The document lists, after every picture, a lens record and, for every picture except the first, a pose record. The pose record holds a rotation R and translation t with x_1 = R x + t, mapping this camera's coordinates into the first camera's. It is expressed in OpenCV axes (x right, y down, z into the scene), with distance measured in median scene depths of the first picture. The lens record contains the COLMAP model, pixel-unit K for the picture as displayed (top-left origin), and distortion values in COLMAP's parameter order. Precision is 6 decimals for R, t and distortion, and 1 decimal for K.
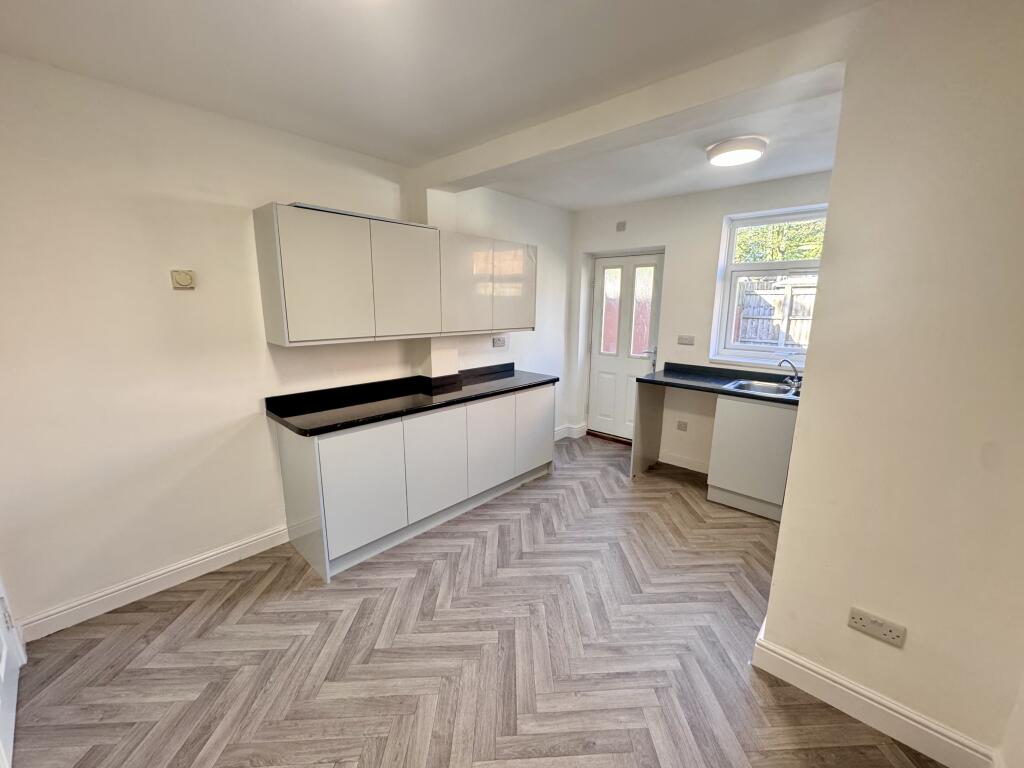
lens RADIAL K [[406.5, 0, 512.1], [0, 406.5, 378.6], [0, 0, 1]] dist [-0.006971, 0.000518]
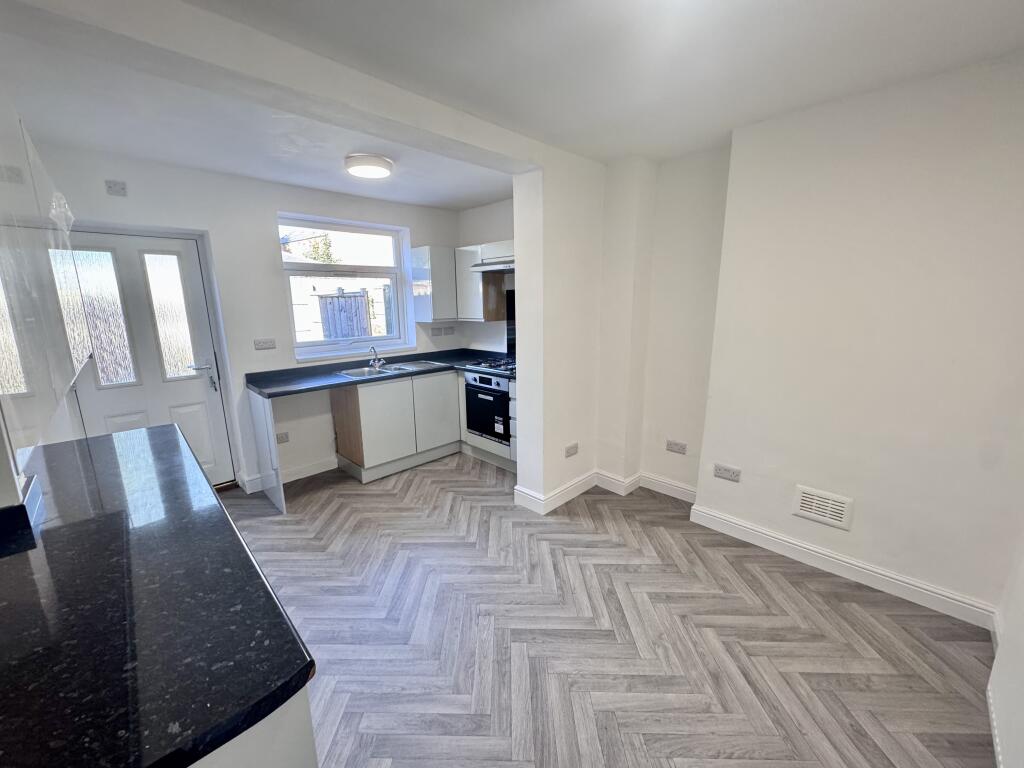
lens RADIAL K [[406.5, 0, 512.1], [0, 406.5, 379.1], [0, 0, 1]] dist [-0.006971, 0.000518]
pose [[0.043482, -0.197511, 0.979336, -0.709975], [0.203769, 0.961410, 0.184848, -0.123328], [-0.978053, 0.191521, 0.082050, 0.676304]]
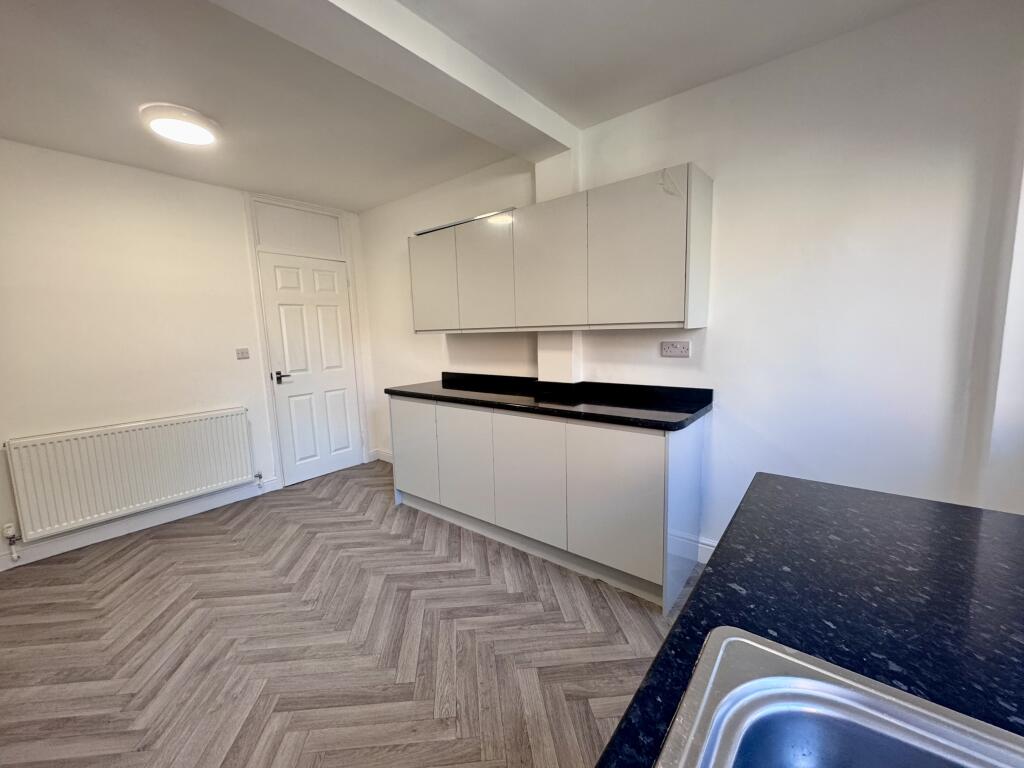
lens RADIAL K [[406.5, 0, 516.1], [0, 406.5, 383.8], [0, 0, 1]] dist [-0.006971, 0.000518]
pose [[0.078399, 0.118732, -0.989826, 0.887454], [-0.159595, 0.981572, 0.105101, -0.109058], [0.984065, 0.149732, 0.095903, 1.187136]]
